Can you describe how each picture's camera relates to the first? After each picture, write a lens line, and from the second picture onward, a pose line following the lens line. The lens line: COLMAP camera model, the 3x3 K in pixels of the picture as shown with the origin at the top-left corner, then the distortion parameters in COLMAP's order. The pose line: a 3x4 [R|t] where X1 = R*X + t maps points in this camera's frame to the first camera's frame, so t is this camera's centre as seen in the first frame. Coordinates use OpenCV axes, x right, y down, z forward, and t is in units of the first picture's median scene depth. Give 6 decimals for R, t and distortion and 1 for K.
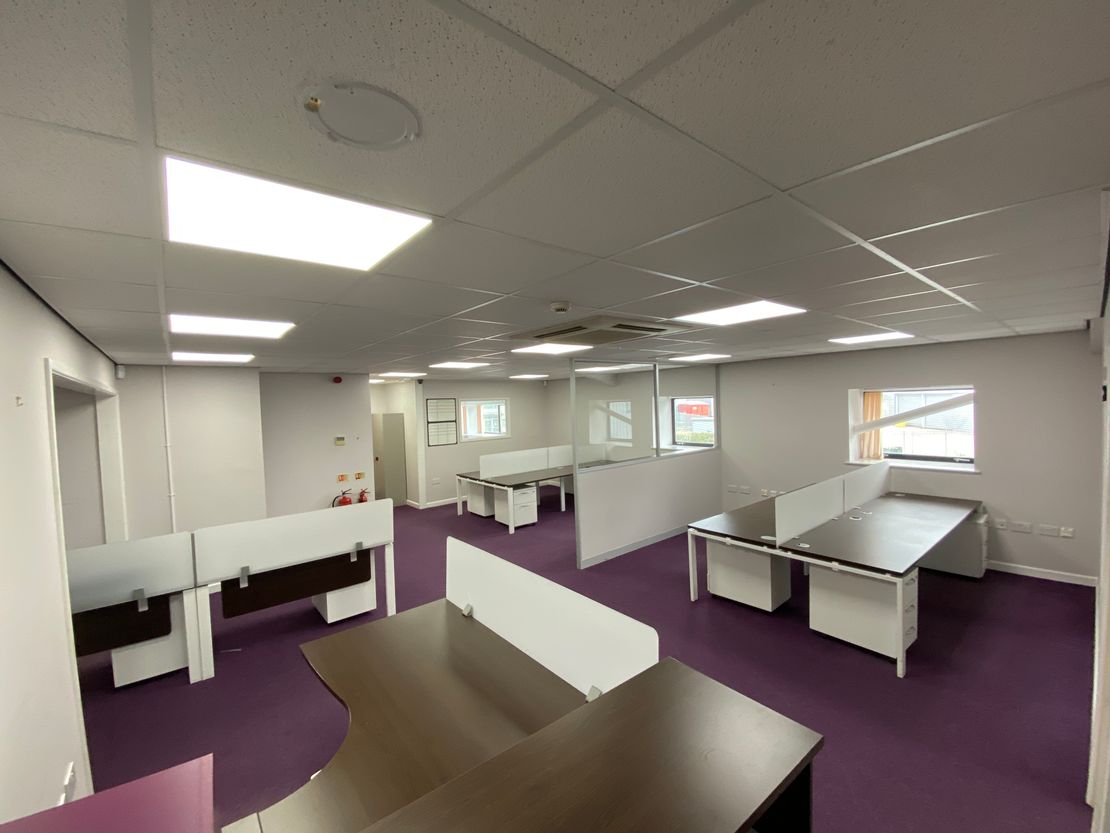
lens RADIAL K [[451.9, 0, 556.3], [0, 451.9, 416.4], [0, 0, 1]] dist [0.012587, -0.000134]
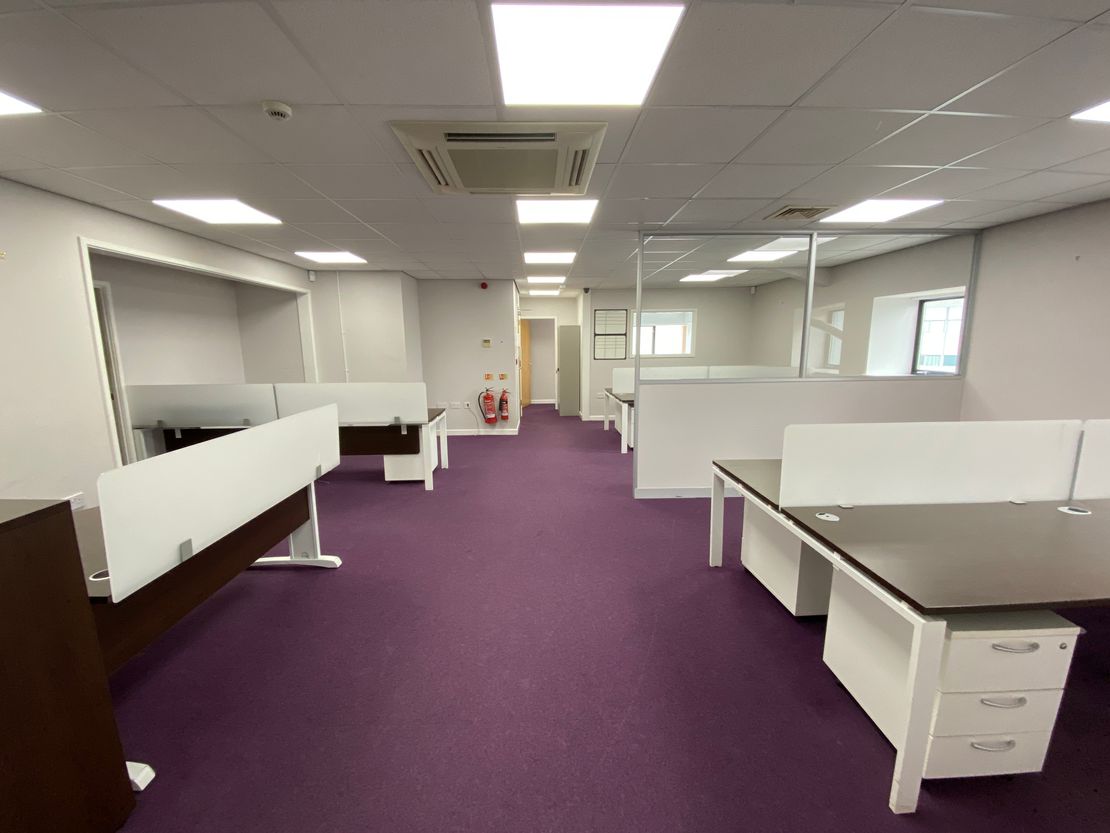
lens RADIAL K [[451.9, 0, 556.1], [0, 451.9, 415.6], [0, 0, 1]] dist [0.012587, -0.000134]
pose [[0.798720, 0.125793, -0.588407, 0.320042], [-0.040263, 0.986884, 0.156328, 0.048543], [0.600355, -0.101172, 0.793309, 0.207236]]
